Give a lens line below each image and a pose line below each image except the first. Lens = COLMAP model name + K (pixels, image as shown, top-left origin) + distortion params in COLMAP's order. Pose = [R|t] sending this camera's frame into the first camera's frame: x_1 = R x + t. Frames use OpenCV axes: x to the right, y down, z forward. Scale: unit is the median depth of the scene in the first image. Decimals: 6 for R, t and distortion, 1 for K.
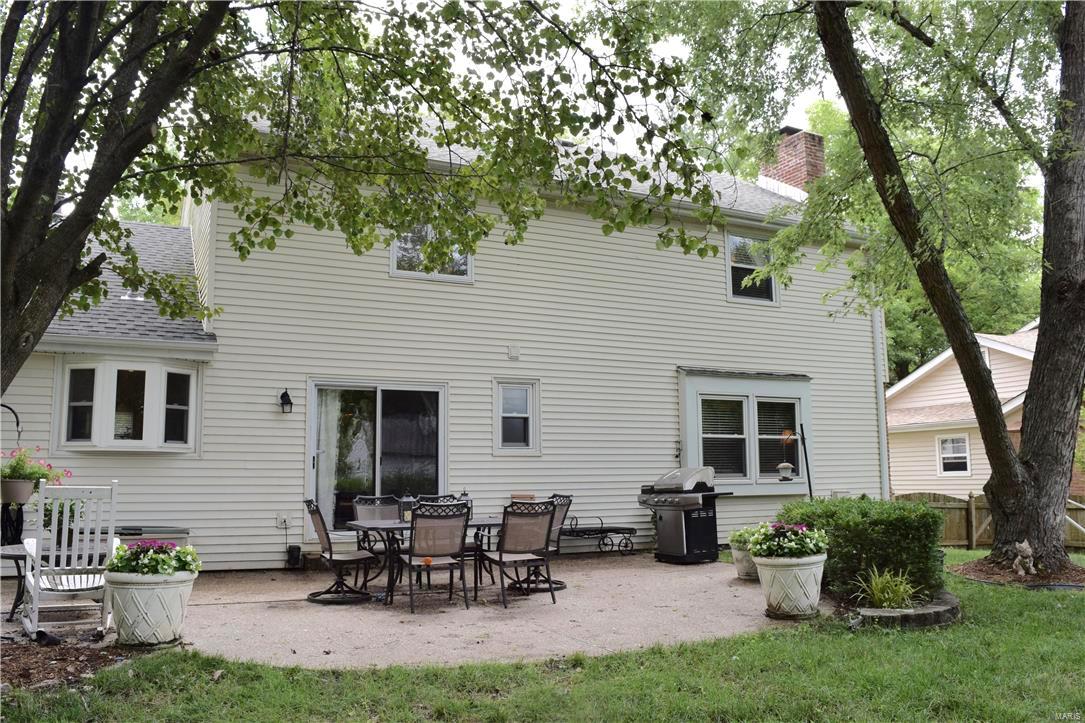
lens RADIAL K [[865.7, 0, 542.6], [0, 865.7, 361.5], [0, 0, 1]] dist [-0.090174, 0.022637]
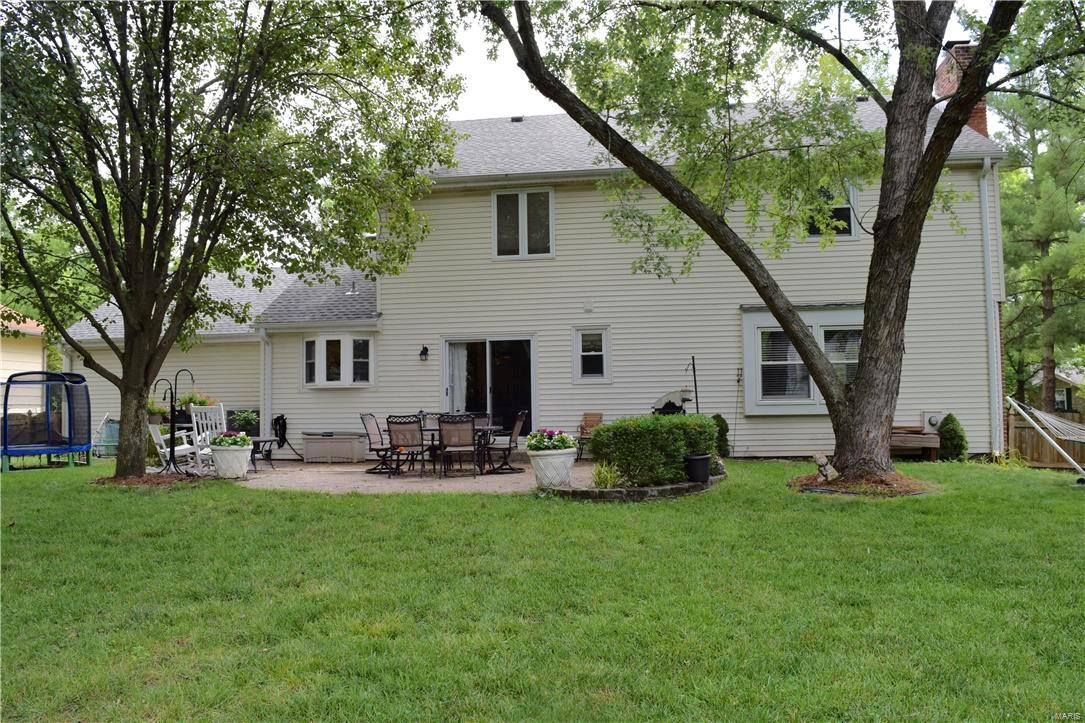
lens RADIAL K [[865.7, 0, 542.2], [0, 865.7, 360.4], [0, 0, 1]] dist [-0.090174, 0.022637]
pose [[0.816918, -0.035345, -0.575670, 0.792388], [0.083829, 0.994798, 0.057880, -0.012602], [0.570629, -0.095541, 0.815631, -0.151551]]
